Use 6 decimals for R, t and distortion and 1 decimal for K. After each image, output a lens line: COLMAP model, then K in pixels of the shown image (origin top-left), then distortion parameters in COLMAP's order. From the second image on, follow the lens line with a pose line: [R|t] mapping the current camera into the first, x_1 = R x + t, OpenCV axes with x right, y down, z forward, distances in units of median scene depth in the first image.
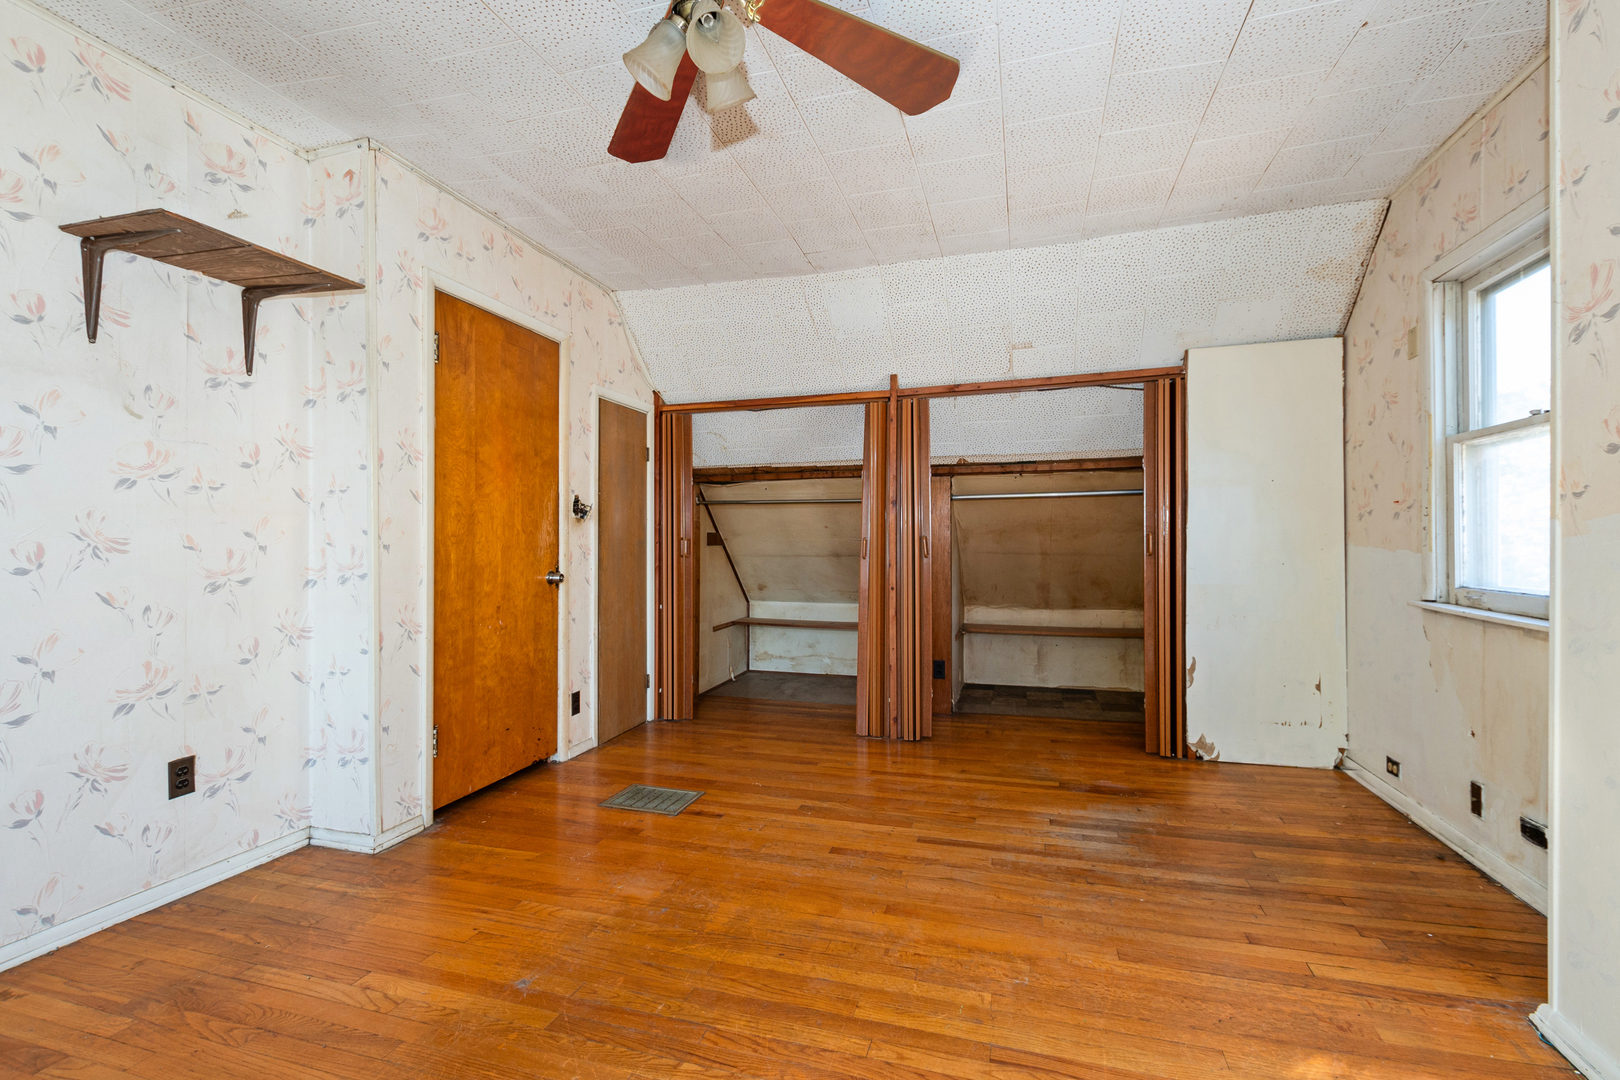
lens RADIAL K [[712.4, 0, 822.1], [0, 712.4, 543.4], [0, 0, 1]] dist [-0.000414, -0.002140]
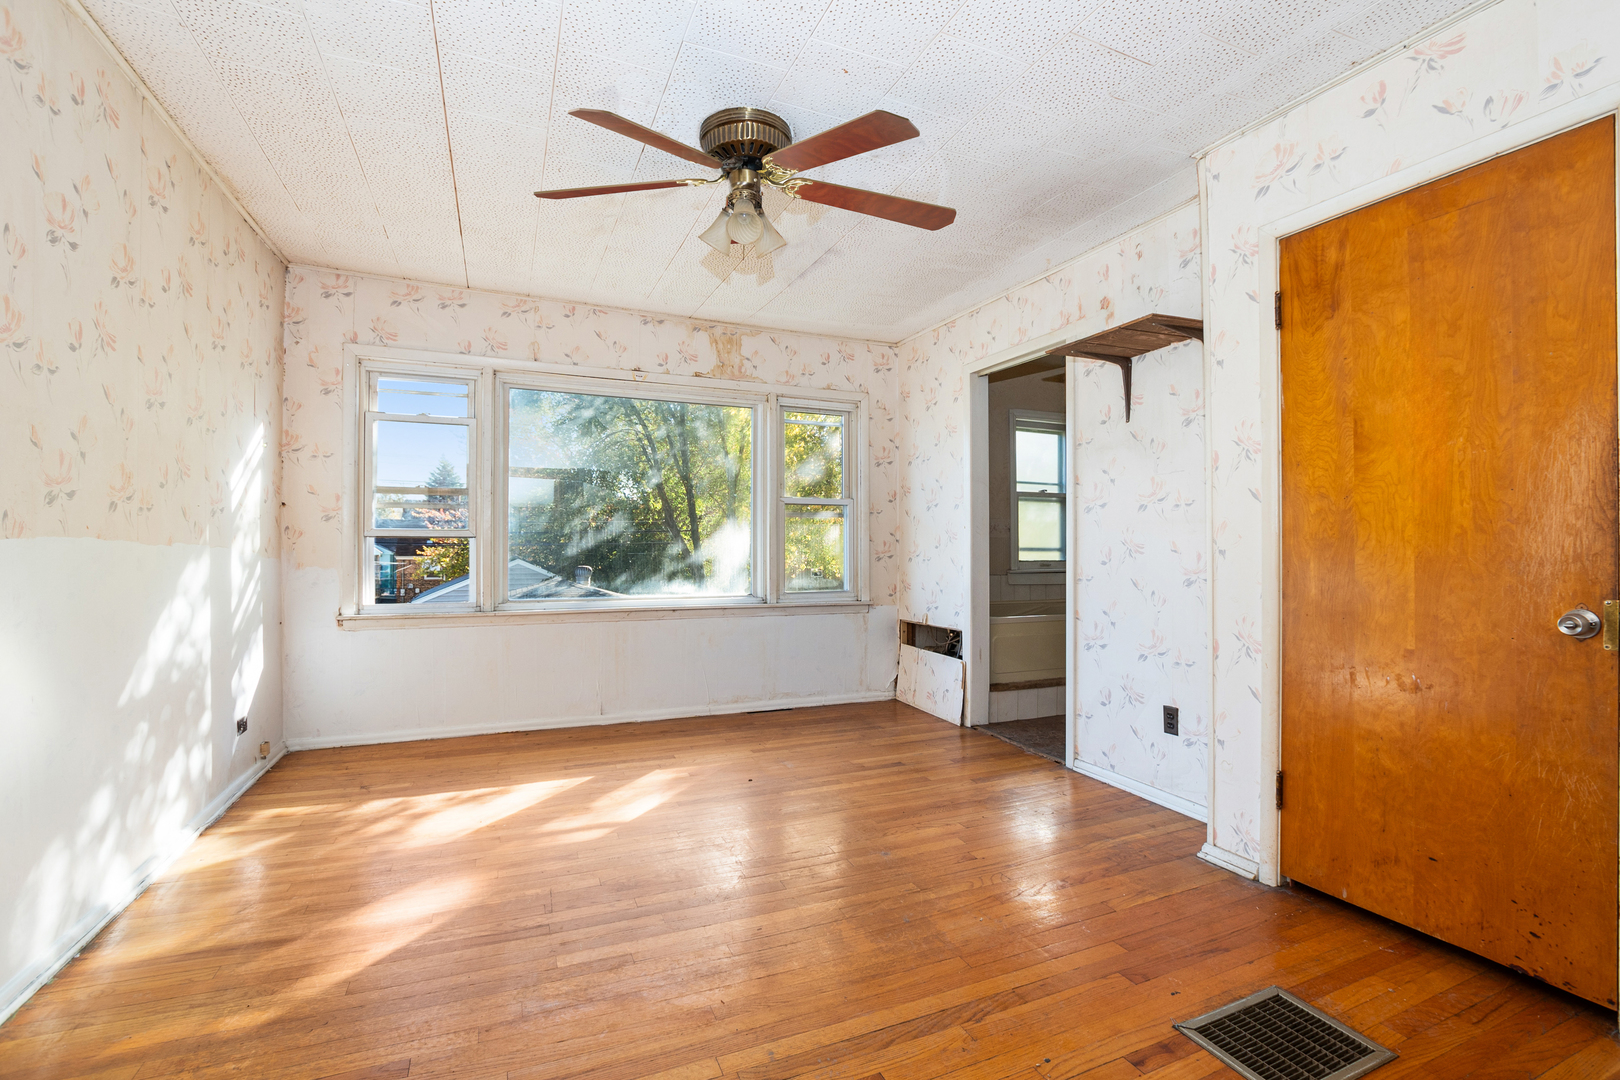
lens RADIAL K [[712.4, 0, 819.9], [0, 712.4, 538.4], [0, 0, 1]] dist [-0.000414, -0.002140]
pose [[-0.759392, -0.005940, -0.650606, 0.428353], [-0.001969, 0.999975, -0.006831, -0.006283], [0.650630, -0.003906, -0.759385, 1.388761]]
